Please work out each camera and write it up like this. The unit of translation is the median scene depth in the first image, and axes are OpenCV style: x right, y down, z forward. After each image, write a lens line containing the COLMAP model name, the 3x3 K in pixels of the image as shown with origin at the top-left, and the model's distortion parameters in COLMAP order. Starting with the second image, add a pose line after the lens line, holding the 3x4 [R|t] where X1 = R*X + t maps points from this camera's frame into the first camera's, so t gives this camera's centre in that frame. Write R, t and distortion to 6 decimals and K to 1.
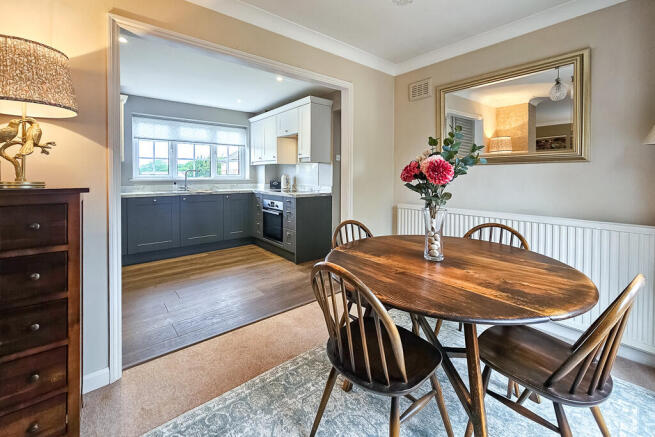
lens RADIAL K [[275.0, 0, 321.9], [0, 275.0, 181.8], [0, 0, 1]] dist [-0.001566, -0.000169]
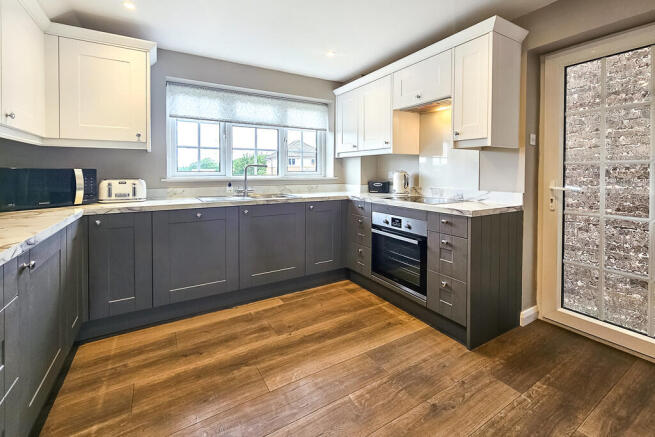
lens RADIAL K [[270.1, 0, 349.1], [0, 270.1, 174.4], [0, 0, 1]] dist [0.000327, 0.000011]
pose [[0.998749, -0.003967, -0.049842, -0.209024], [0.003332, 0.999912, -0.012826, -0.010513], [0.049888, 0.012644, 0.998675, 0.355366]]
